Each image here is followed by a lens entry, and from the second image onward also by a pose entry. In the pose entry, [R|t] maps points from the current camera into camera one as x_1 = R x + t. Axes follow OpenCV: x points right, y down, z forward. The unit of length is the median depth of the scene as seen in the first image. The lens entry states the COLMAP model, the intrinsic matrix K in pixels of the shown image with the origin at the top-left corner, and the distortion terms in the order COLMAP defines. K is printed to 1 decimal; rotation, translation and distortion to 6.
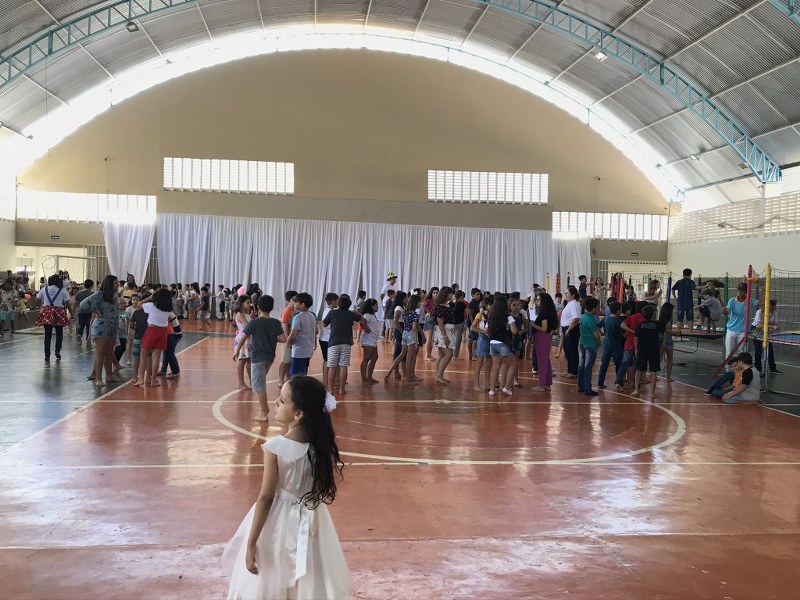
lens RADIAL K [[655.7, 0, 403.1], [0, 655.7, 293.0], [0, 0, 1]] dist [0.021805, -0.010374]
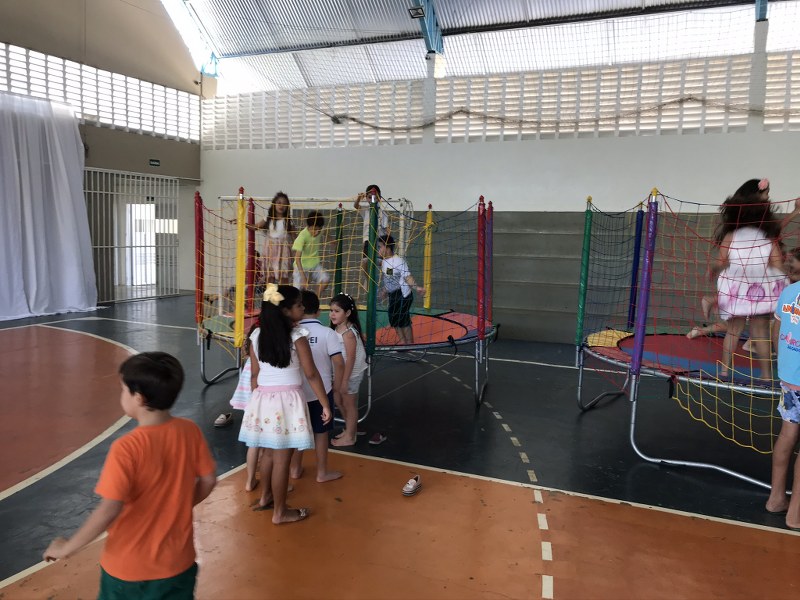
lens RADIAL K [[655.7, 0, 391.9], [0, 655.7, 287.6], [0, 0, 1]] dist [0.021805, -0.010374]
pose [[0.513011, -0.093504, 0.853274, -0.002715], [0.010440, 0.994655, 0.102720, -0.014079], [-0.858319, -0.043788, 0.511245, 0.659446]]
